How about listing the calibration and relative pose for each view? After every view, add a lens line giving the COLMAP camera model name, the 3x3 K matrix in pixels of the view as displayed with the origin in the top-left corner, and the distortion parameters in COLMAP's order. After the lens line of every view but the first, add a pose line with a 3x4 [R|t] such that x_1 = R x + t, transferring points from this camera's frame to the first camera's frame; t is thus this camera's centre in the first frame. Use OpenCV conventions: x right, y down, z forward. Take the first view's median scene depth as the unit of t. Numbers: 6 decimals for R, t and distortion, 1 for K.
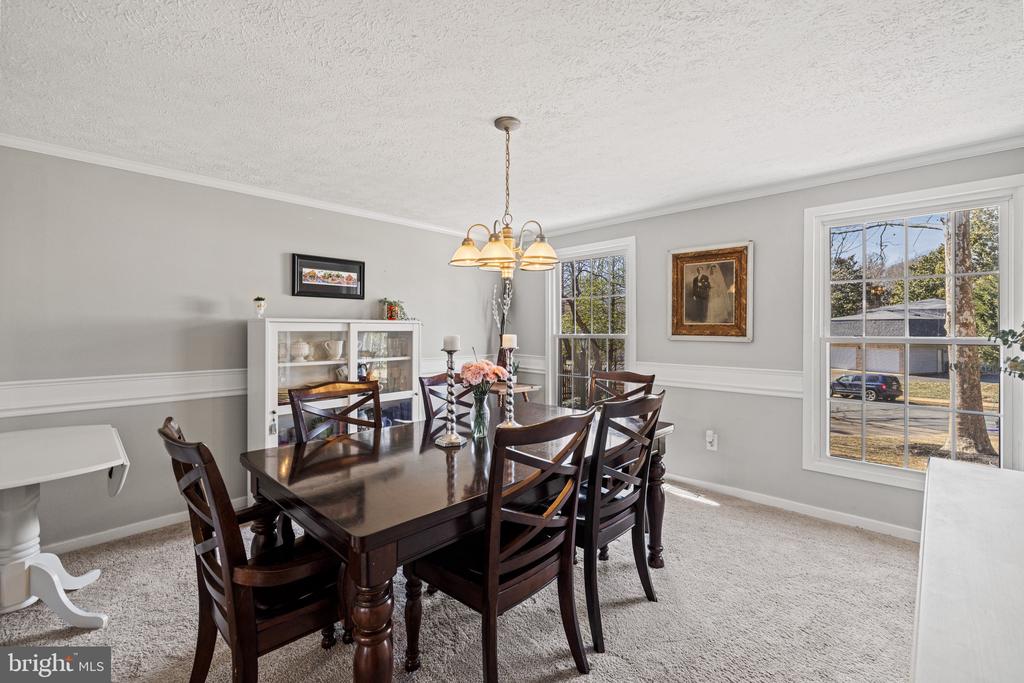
lens RADIAL K [[447.6, 0, 513.7], [0, 447.6, 334.5], [0, 0, 1]] dist [0.002231, -0.000670]
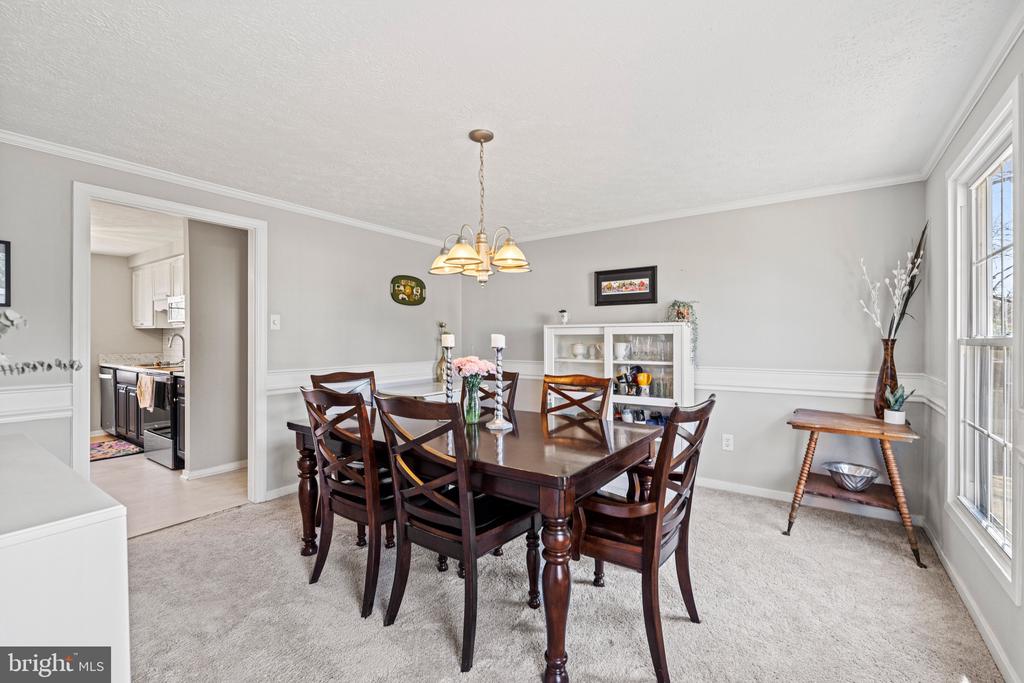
lens RADIAL K [[447.6, 0, 510.0], [0, 447.6, 343.8], [0, 0, 1]] dist [0.002231, -0.000670]
pose [[0.138130, 0.009347, -0.990370, 0.647746], [-0.008272, 0.999931, 0.008283, 0.008073], [0.990380, 0.007048, 0.138198, 0.563563]]
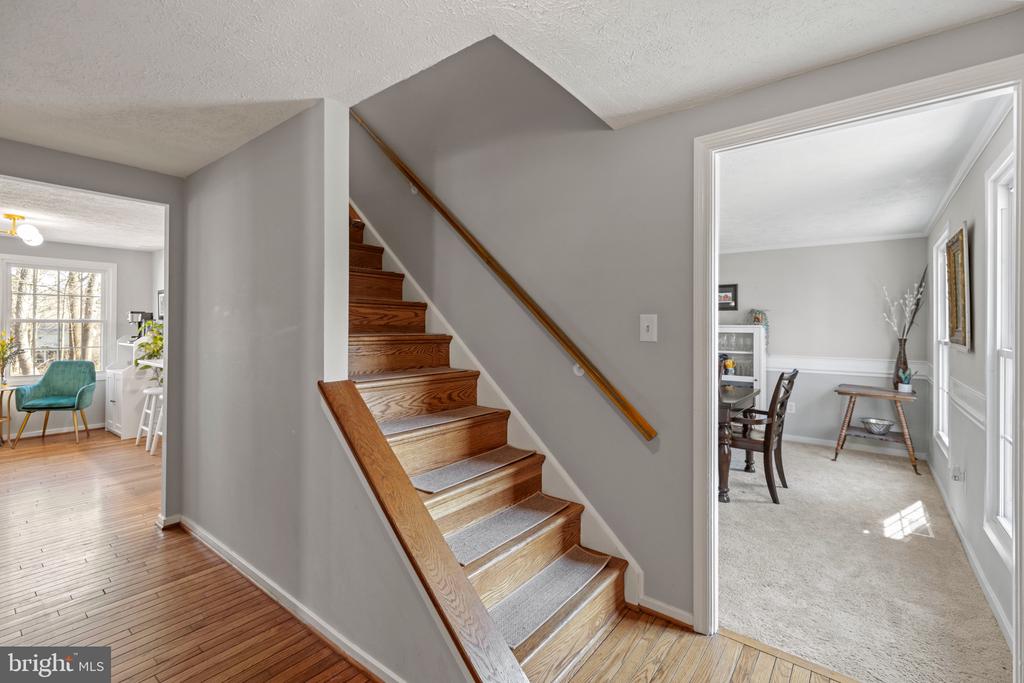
lens RADIAL K [[447.6, 0, 511.5], [0, 447.6, 328.1], [0, 0, 1]] dist [0.002231, -0.000670]
pose [[0.084519, -0.001116, -0.996421, 1.082593], [-0.019809, 0.999800, -0.002800, -0.003612], [0.996225, 0.019975, 0.084480, 0.169424]]
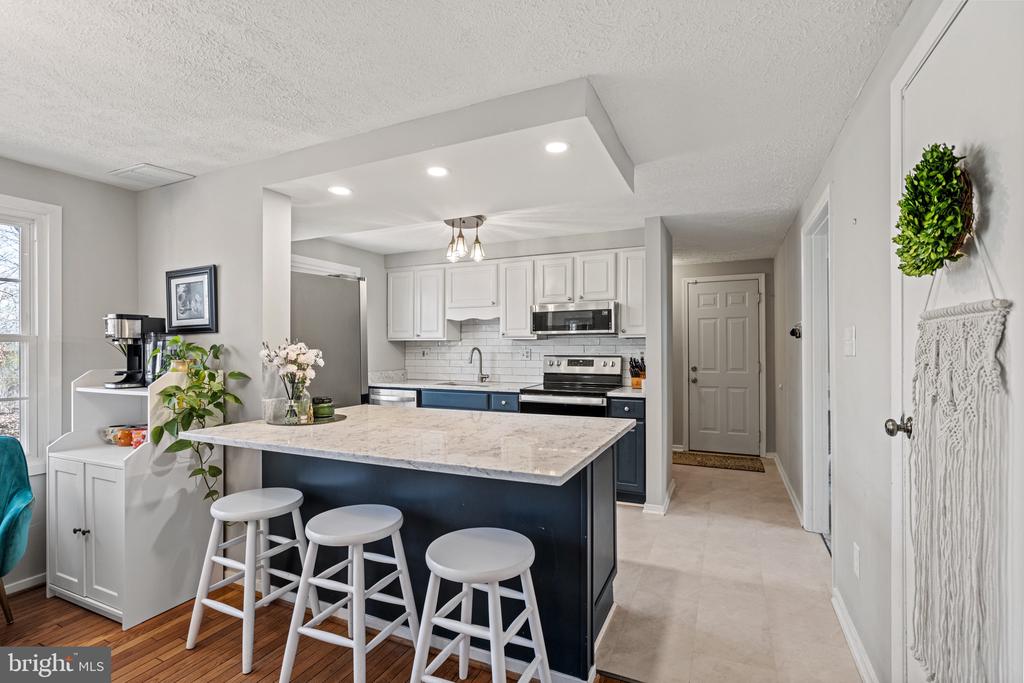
lens RADIAL K [[474.1, 0, 511.3], [0, 474.1, 347.4], [0, 0, 1]] dist [-0.003842, -0.000210]
pose [[0.308613, -0.005728, -0.951171, 0.302241], [-0.008012, 0.999931, -0.008621, 0.010723], [0.951154, 0.010281, 0.308545, -0.642209]]
